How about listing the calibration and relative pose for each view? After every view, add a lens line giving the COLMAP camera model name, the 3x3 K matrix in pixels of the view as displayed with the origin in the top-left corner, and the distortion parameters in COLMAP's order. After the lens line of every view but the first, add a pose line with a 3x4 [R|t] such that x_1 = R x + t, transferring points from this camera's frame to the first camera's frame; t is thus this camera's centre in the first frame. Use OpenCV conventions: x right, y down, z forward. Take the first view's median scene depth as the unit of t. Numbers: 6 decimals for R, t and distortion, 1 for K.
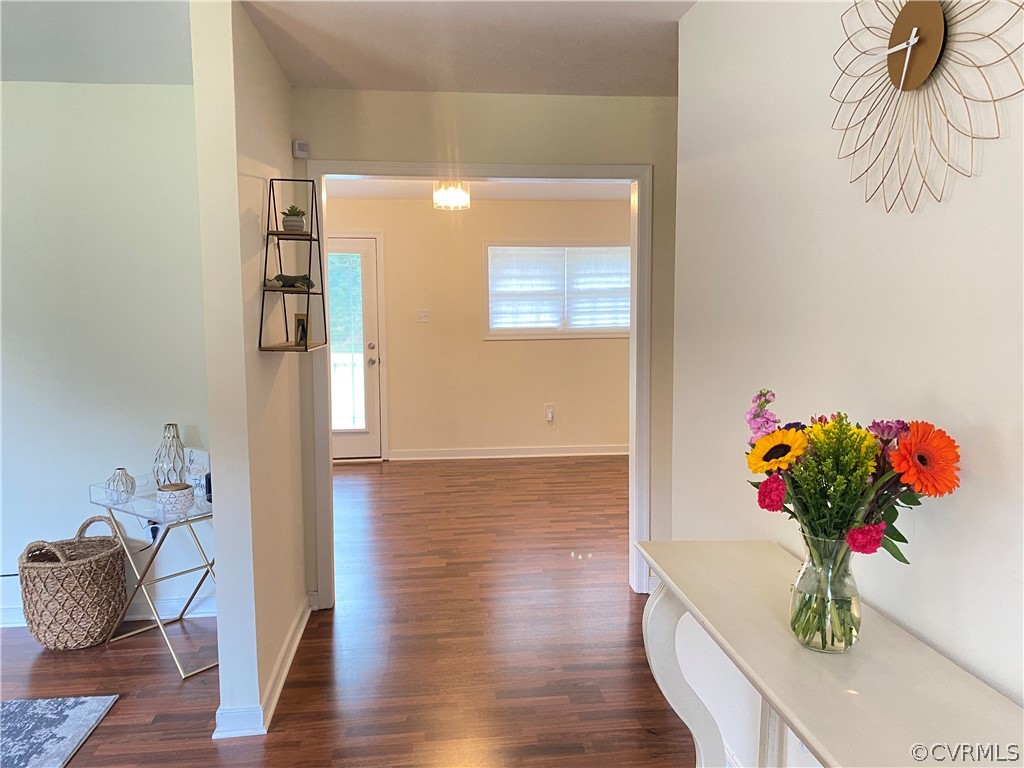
lens RADIAL K [[790.0, 0, 512.4], [0, 790.0, 383.1], [0, 0, 1]] dist [0.035478, -0.050583]
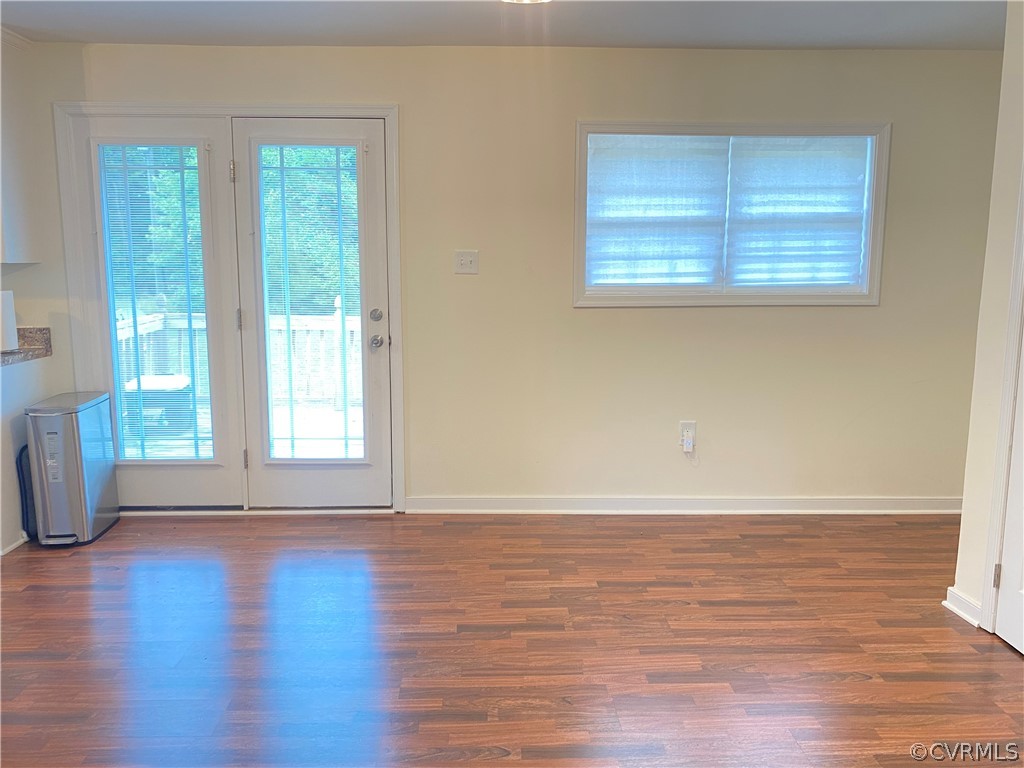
lens RADIAL K [[790.0, 0, 510.7], [0, 790.0, 384.6], [0, 0, 1]] dist [0.035478, -0.050583]
pose [[0.996460, 0.022375, -0.081036, -0.034561], [-0.017172, 0.997780, 0.064345, -0.034276], [0.082295, -0.062725, 0.994632, 0.434722]]
